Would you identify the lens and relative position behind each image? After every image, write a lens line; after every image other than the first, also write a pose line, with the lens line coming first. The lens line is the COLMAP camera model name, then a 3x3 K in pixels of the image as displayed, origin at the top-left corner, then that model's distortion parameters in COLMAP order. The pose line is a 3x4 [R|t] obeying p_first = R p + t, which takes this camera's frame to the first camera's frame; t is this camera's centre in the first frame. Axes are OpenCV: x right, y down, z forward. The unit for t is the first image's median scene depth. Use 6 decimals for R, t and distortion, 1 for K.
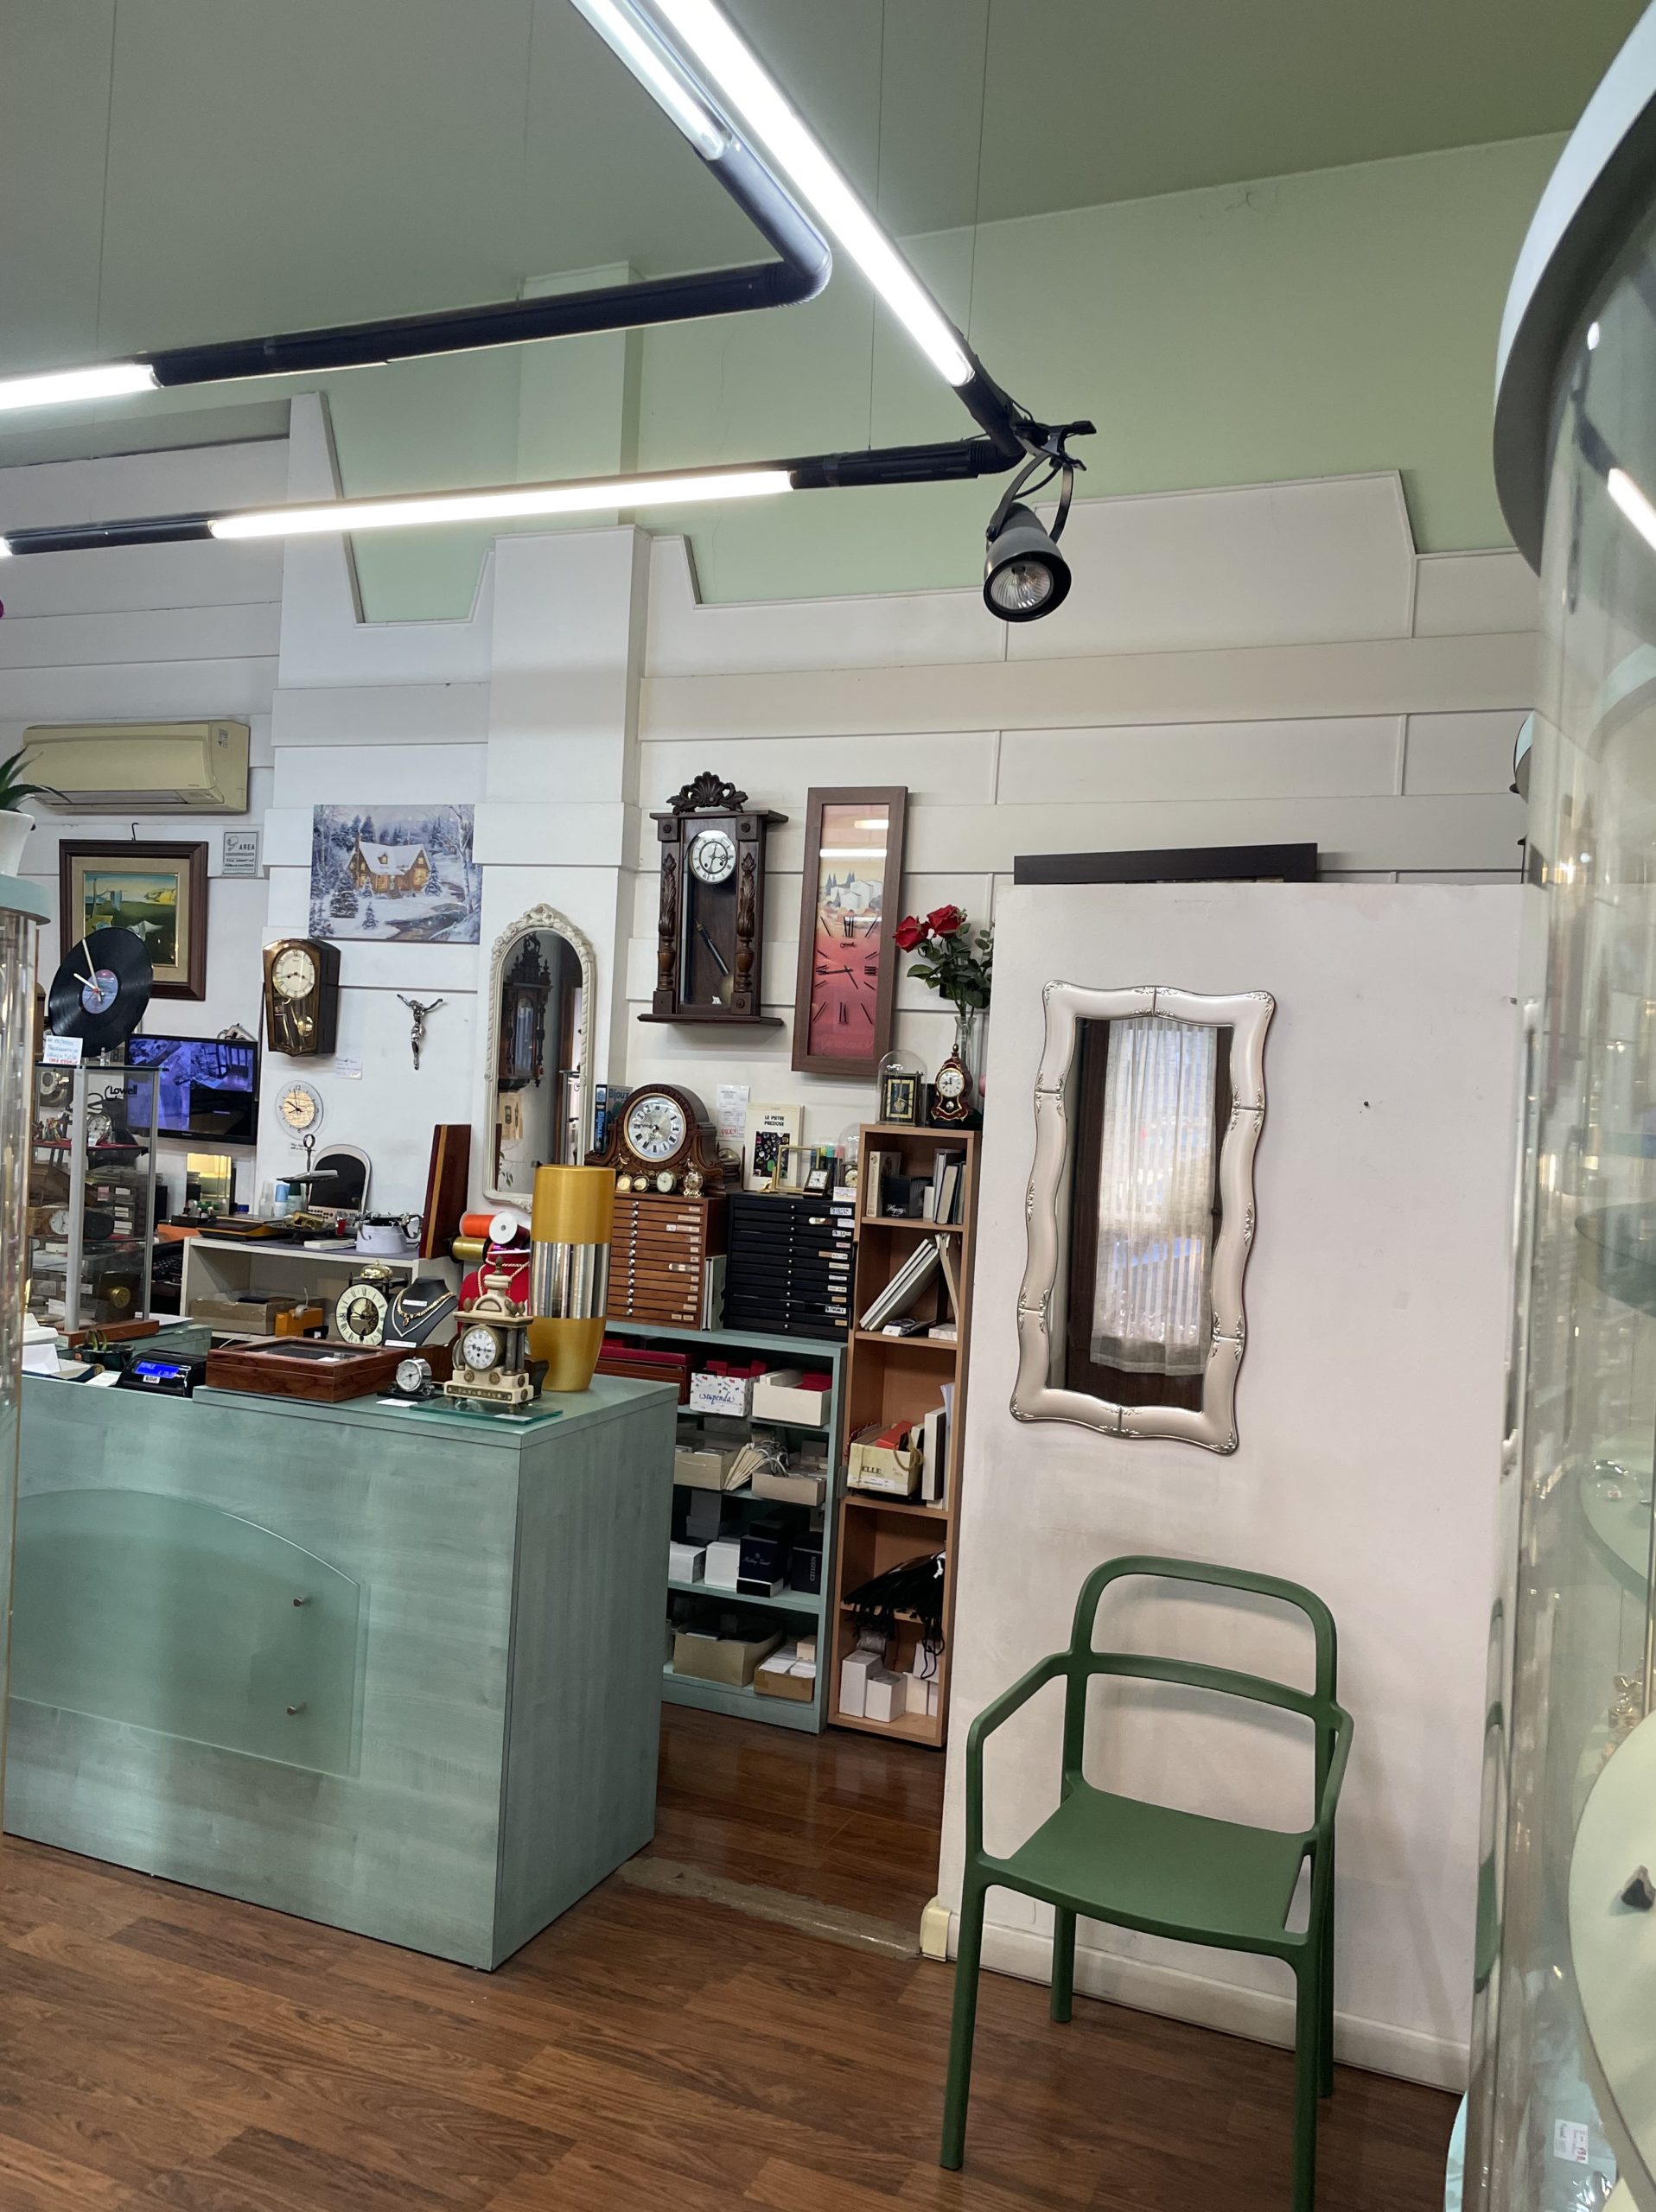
lens RADIAL K [[1657.7, 0, 824.8], [0, 1657.7, 1121.8], [0, 0, 1]] dist [0.080286, -0.105116]
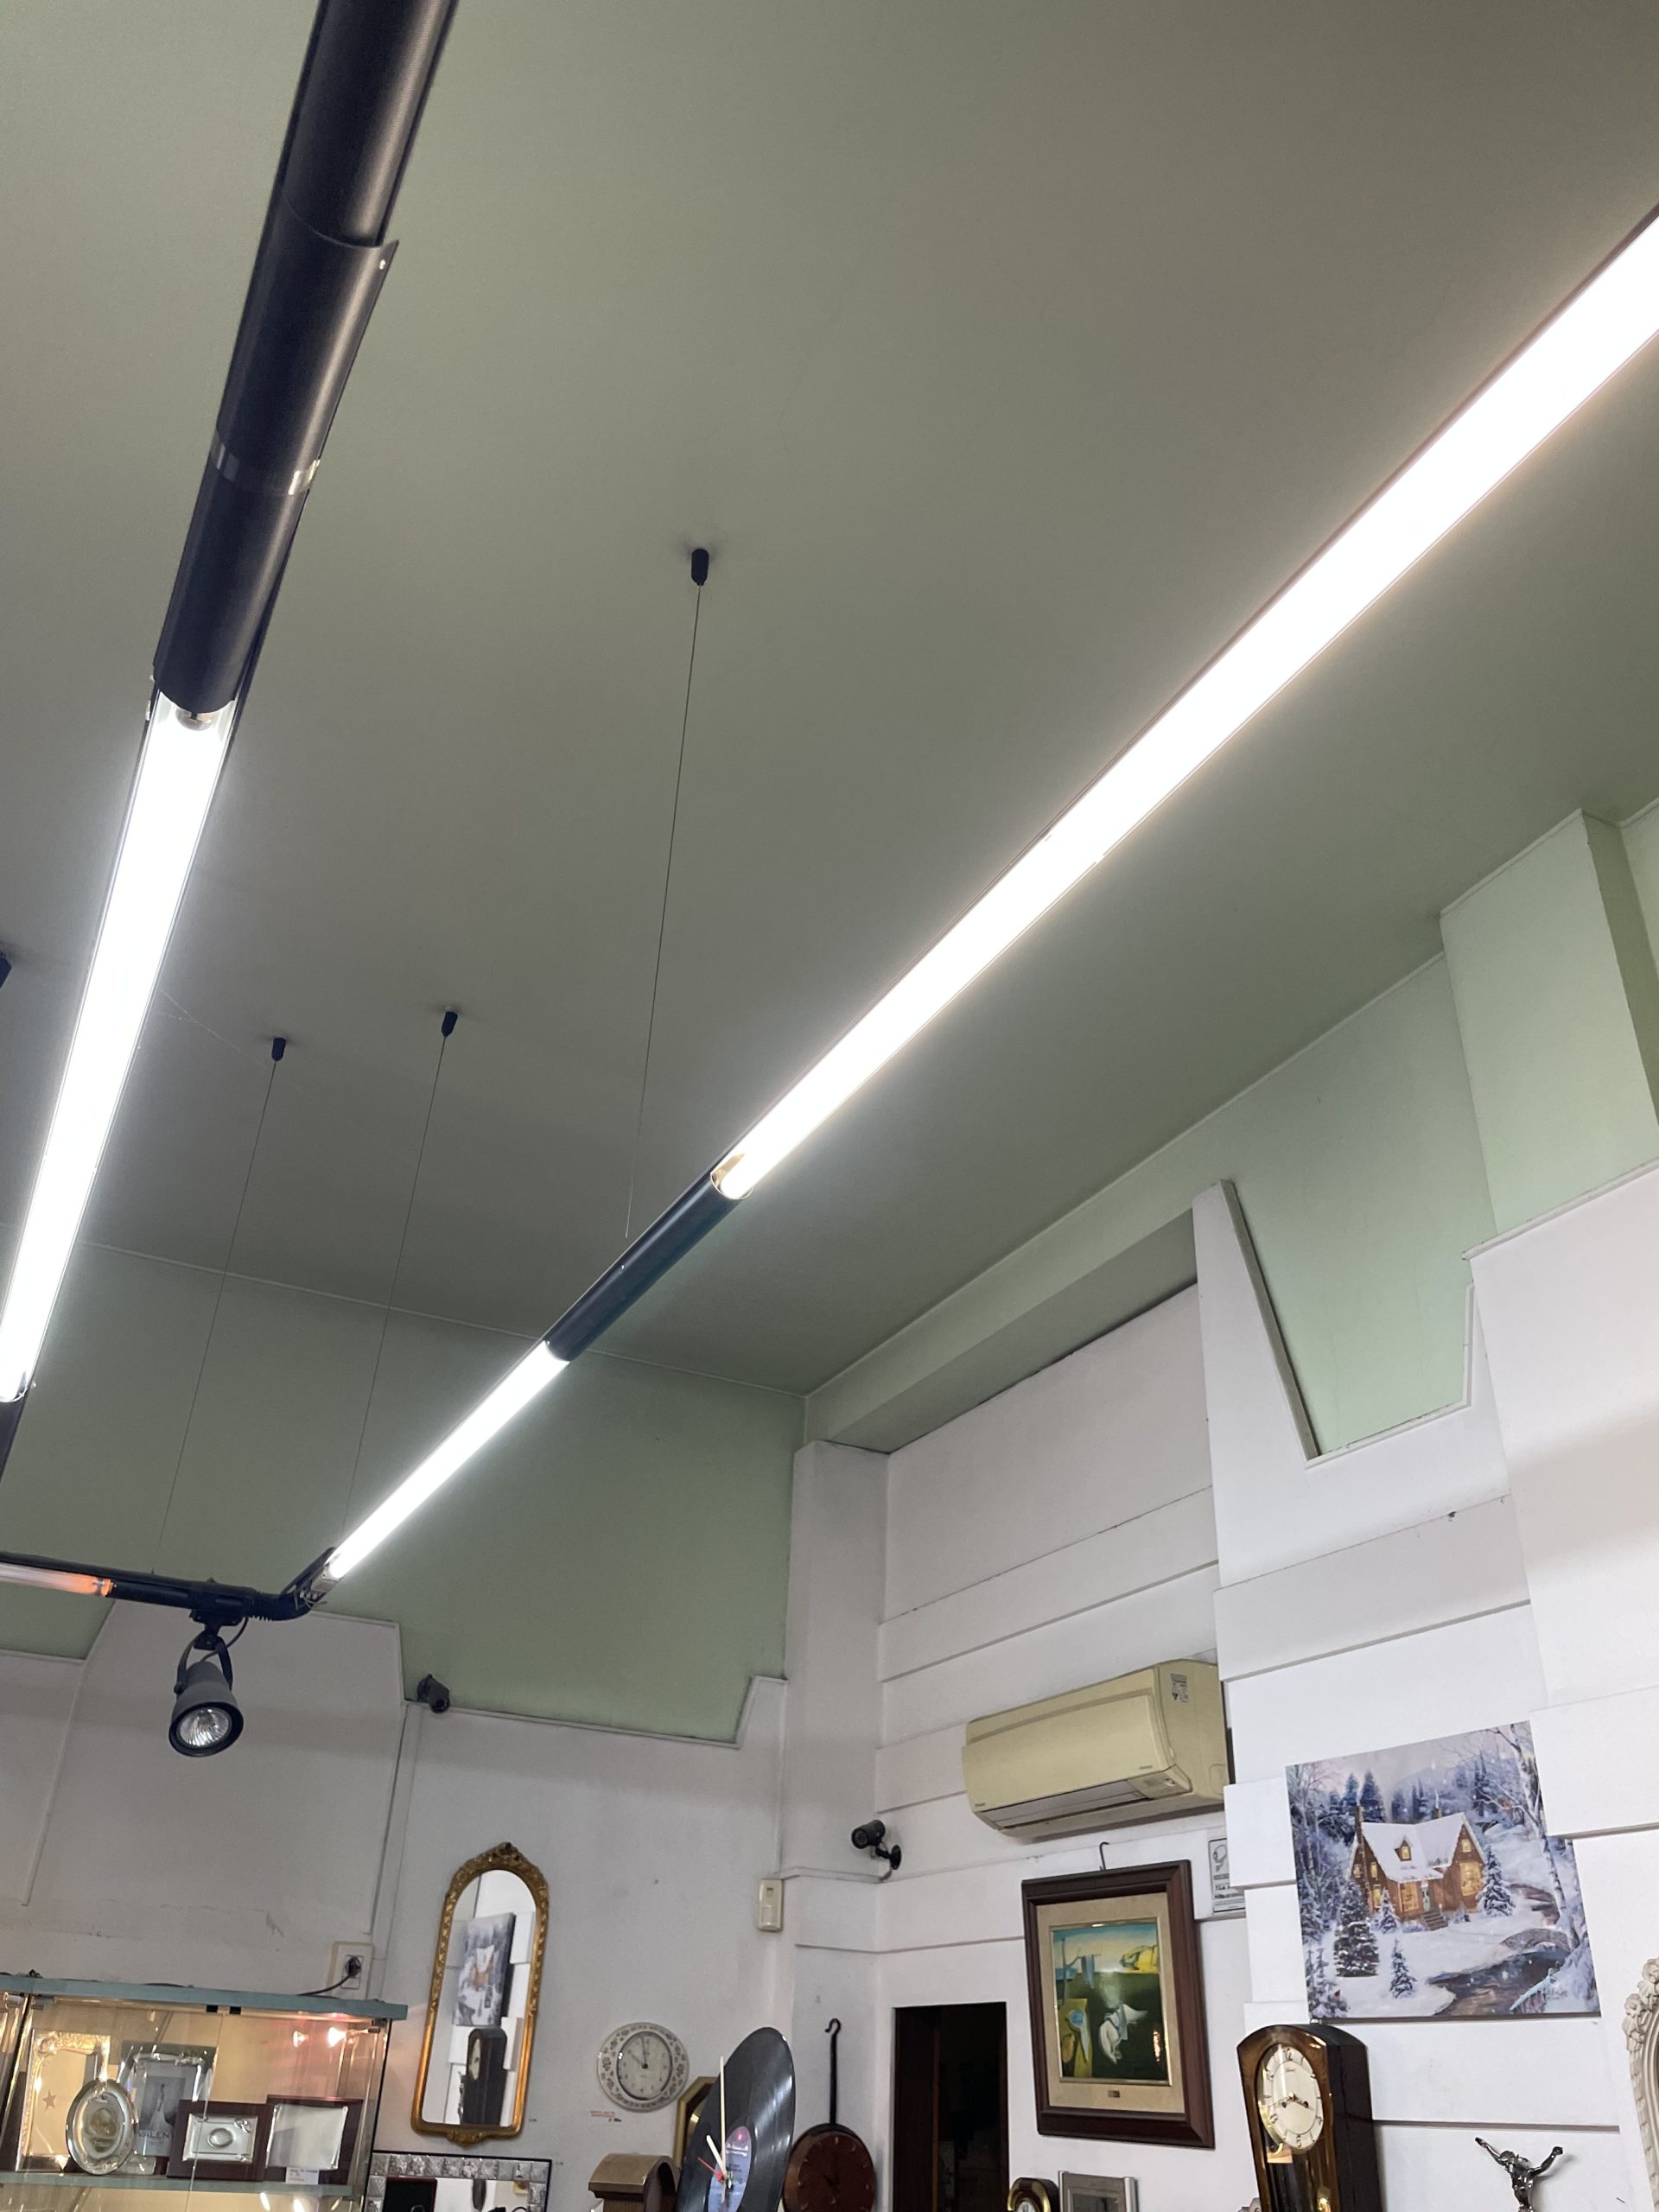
lens RADIAL K [[1657.4, 0, 826.3], [0, 1657.4, 1121.8], [0, 0, 1]] dist [0.080286, -0.105116]
pose [[0.761850, -0.348663, -0.545912, -0.023805], [-0.018102, 0.830988, -0.555996, -0.045731], [0.647501, 0.433467, 0.626776, 0.424091]]
